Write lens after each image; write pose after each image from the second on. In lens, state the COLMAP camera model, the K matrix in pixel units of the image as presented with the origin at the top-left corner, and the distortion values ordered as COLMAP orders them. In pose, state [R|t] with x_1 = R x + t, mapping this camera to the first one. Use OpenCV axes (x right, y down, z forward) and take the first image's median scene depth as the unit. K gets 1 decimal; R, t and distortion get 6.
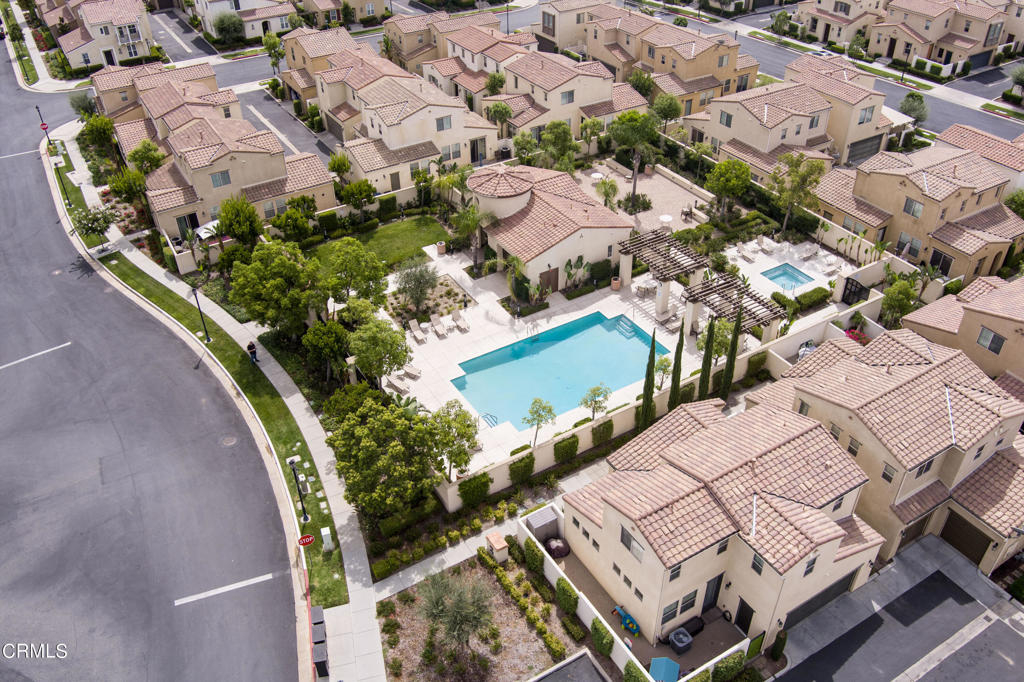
lens RADIAL K [[813.5, 0, 512.0], [0, 813.5, 341.0], [0, 0, 1]] dist [-0.006140, -0.001826]
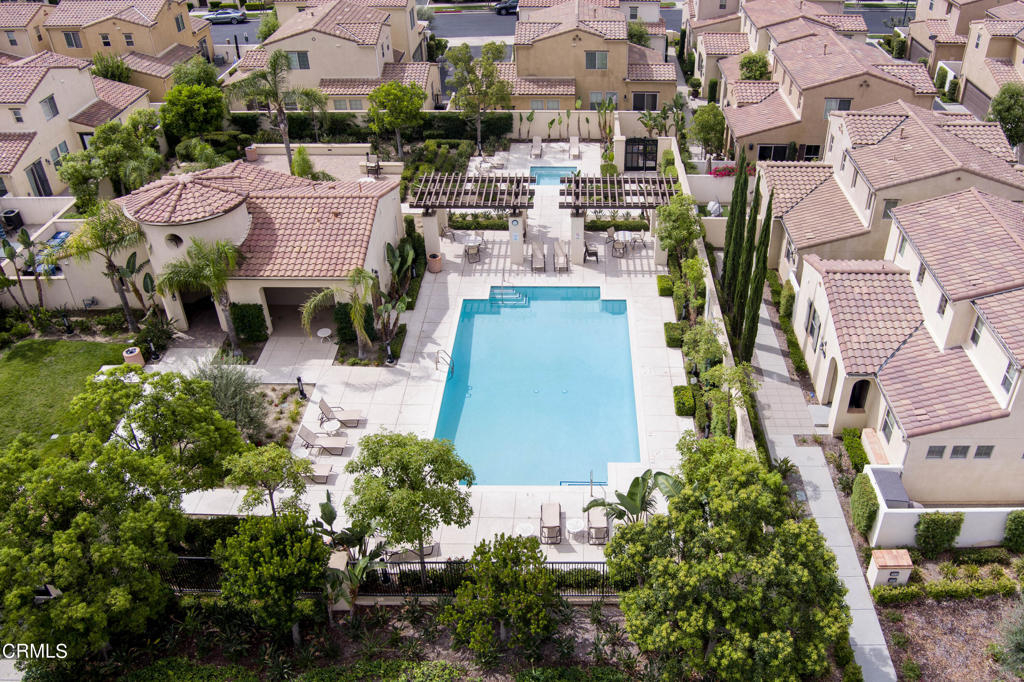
lens RADIAL K [[900.1, 0, 512.0], [0, 900.1, 341.0], [0, 0, 1]] dist [-0.004370, -0.004227]
pose [[0.551275, -0.446075, 0.705063, -0.379702], [0.513759, 0.847343, 0.134394, -0.081507], [-0.657380, 0.288144, 0.696294, 0.453631]]
